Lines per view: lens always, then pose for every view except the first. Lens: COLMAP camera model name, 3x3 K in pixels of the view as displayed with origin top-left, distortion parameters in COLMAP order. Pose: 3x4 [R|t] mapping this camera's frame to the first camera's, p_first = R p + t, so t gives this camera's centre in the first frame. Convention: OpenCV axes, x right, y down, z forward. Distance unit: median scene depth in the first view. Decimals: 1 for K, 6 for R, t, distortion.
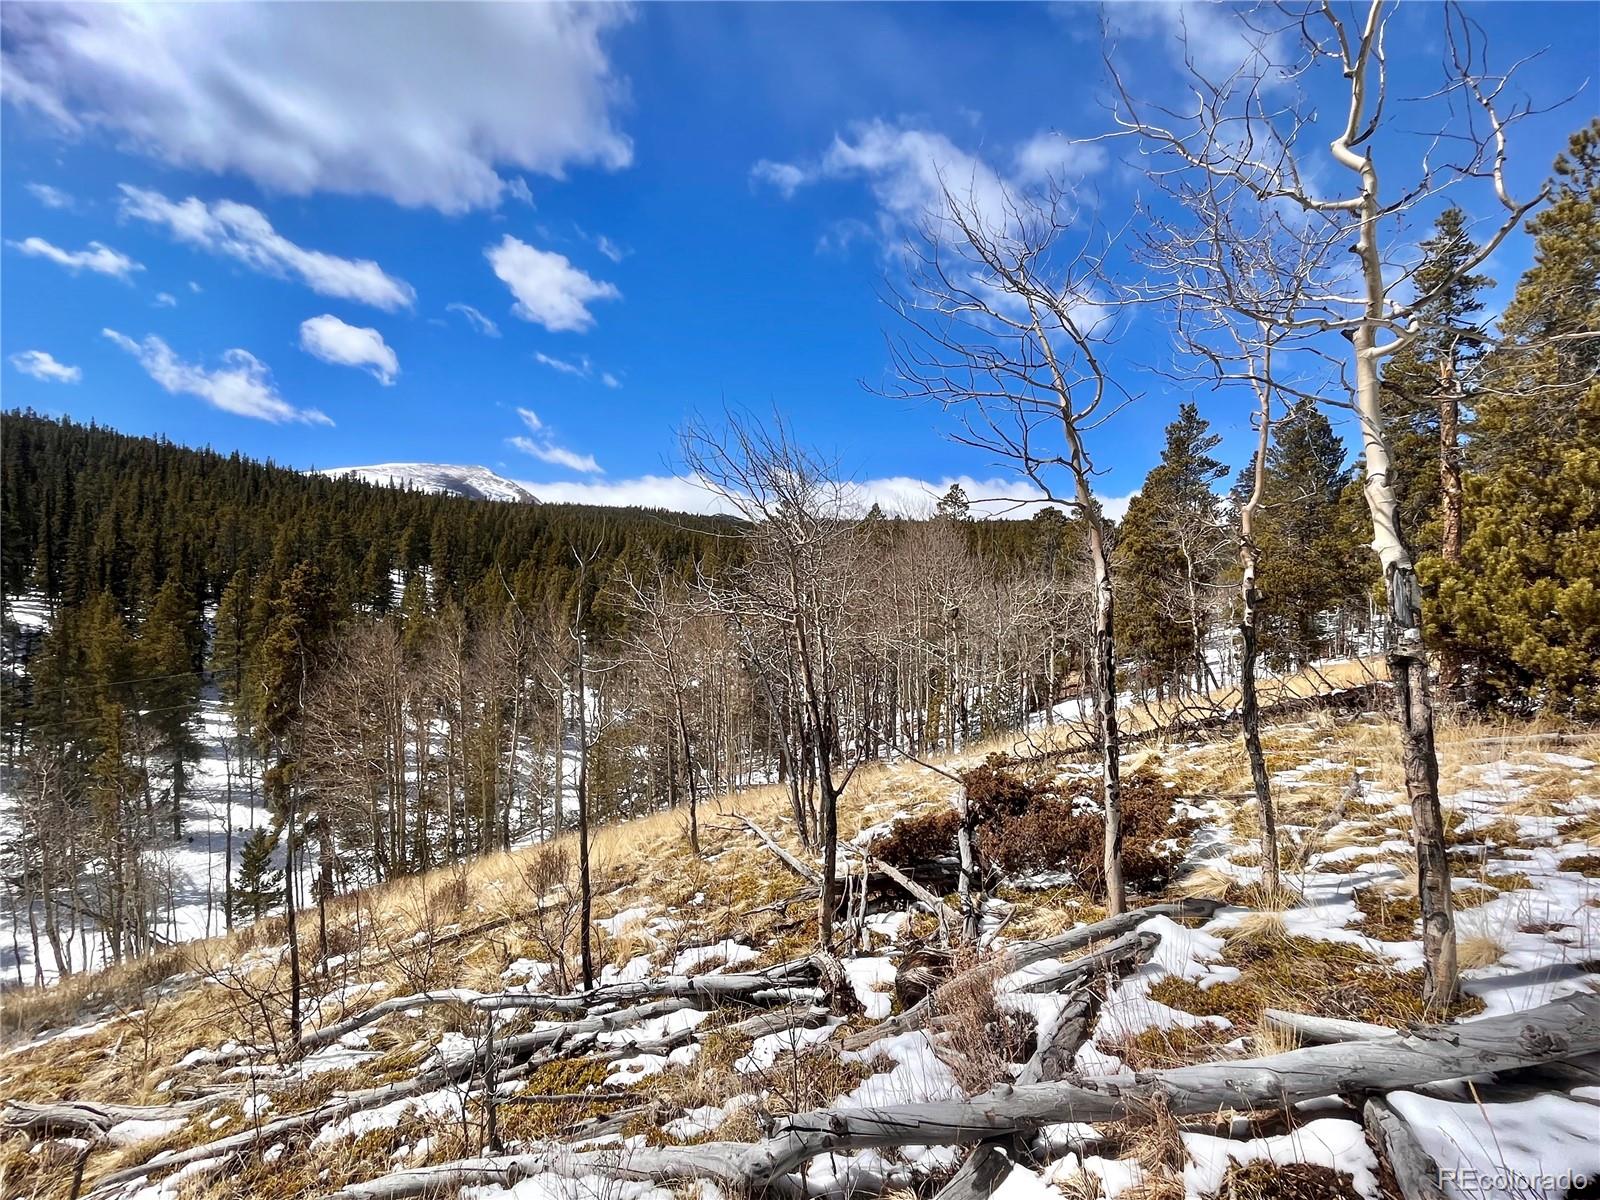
lens RADIAL K [[742.6, 0, 804.4], [0, 742.6, 601.0], [0, 0, 1]] dist [-0.003827, 0.000158]
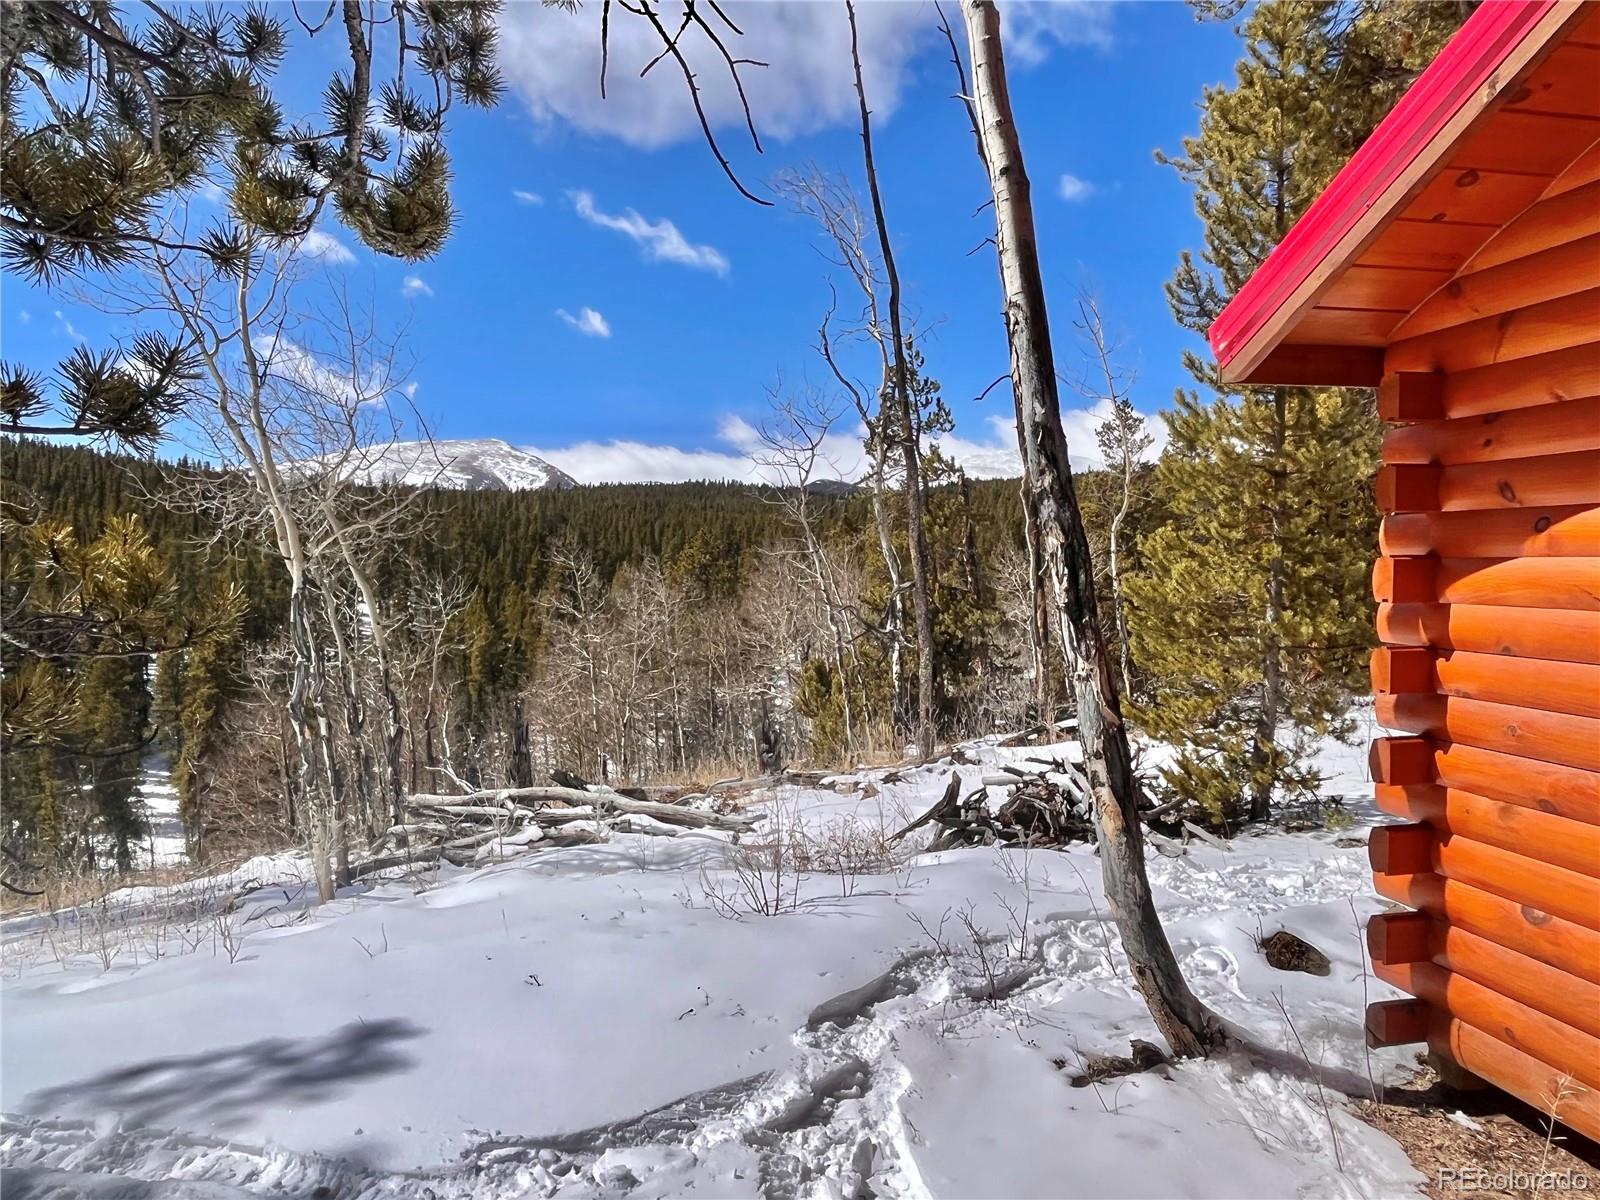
lens RADIAL K [[1070.4, 0, 797.9], [0, 1070.4, 603.7], [0, 0, 1]] dist [0.004297, -0.000469]
pose [[0.987689, -0.055511, -0.146249, 0.231497], [0.055972, 0.998432, -0.000958, -0.033425], [0.146072, -0.007240, 0.989247, -0.231902]]
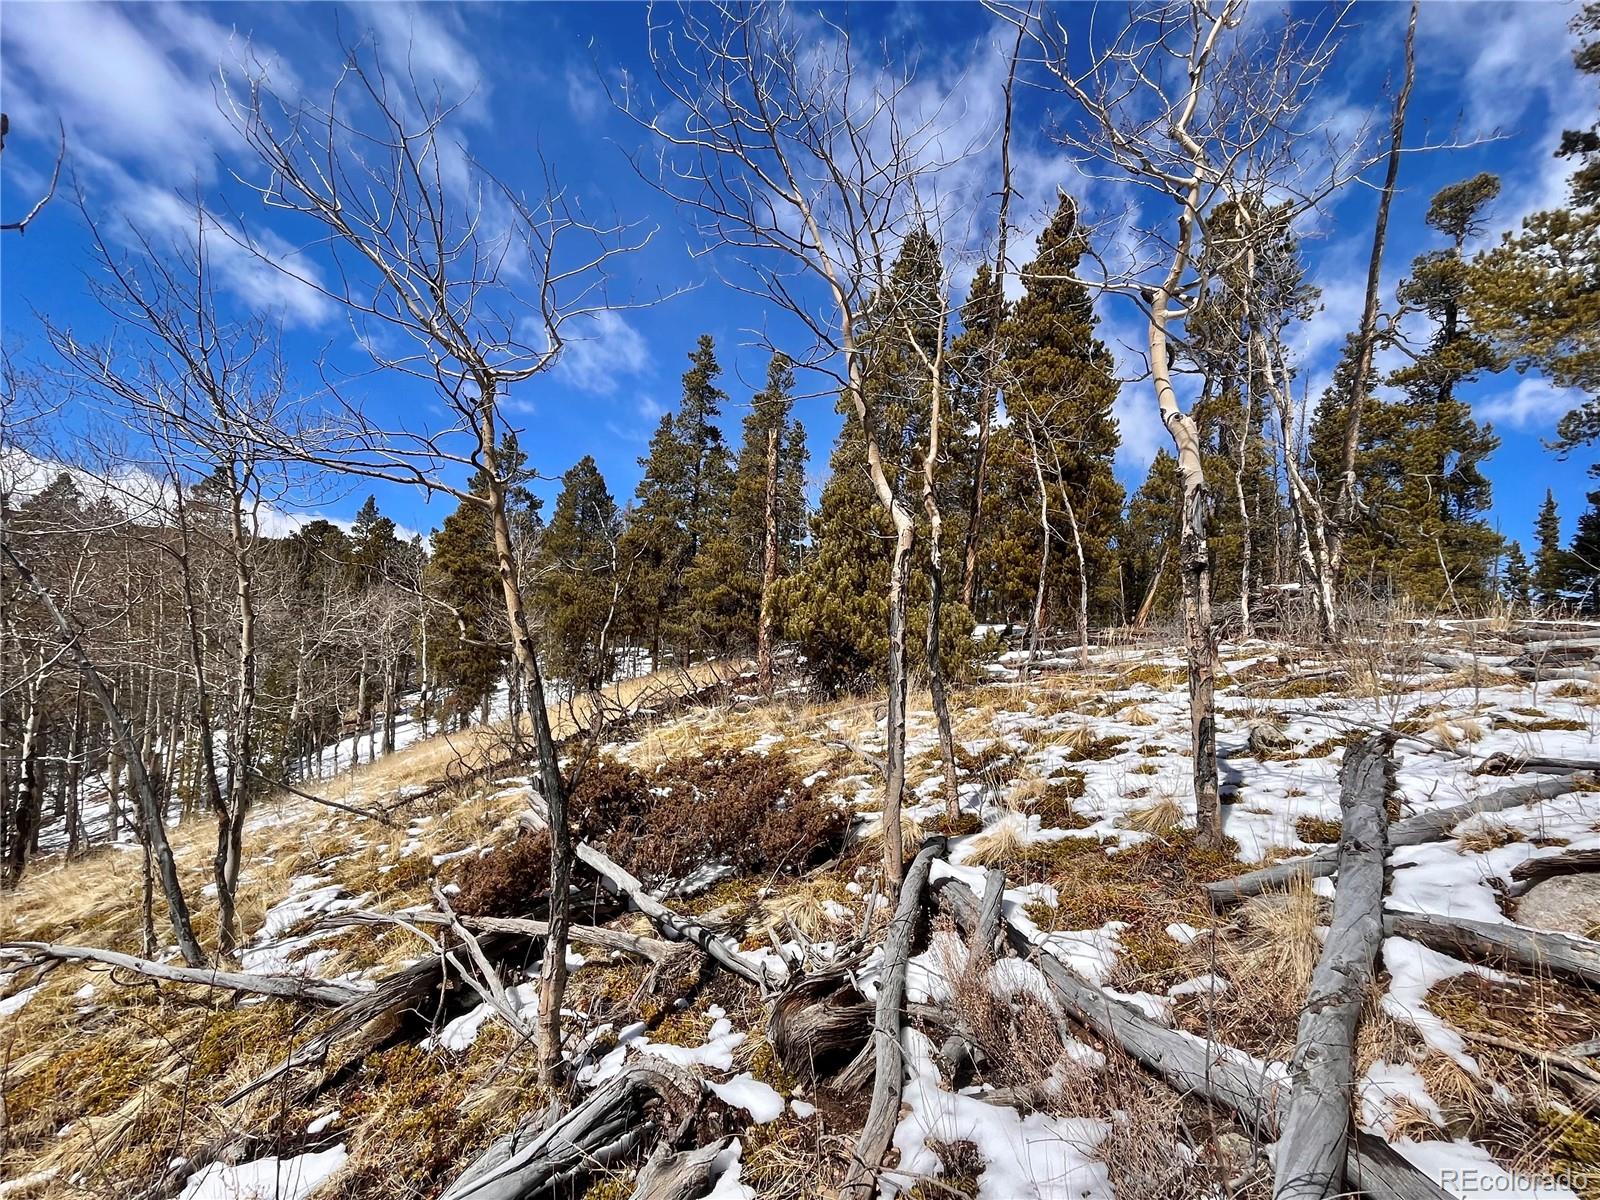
lens RADIAL K [[742.6, 0, 798.7], [0, 742.6, 595.8], [0, 0, 1]] dist [-0.003827, 0.000158]
pose [[0.604782, 0.066702, 0.793593, -0.031361], [-0.022828, 0.997529, -0.066446, 0.012910], [-0.796064, 0.022069, 0.604810, 0.045856]]
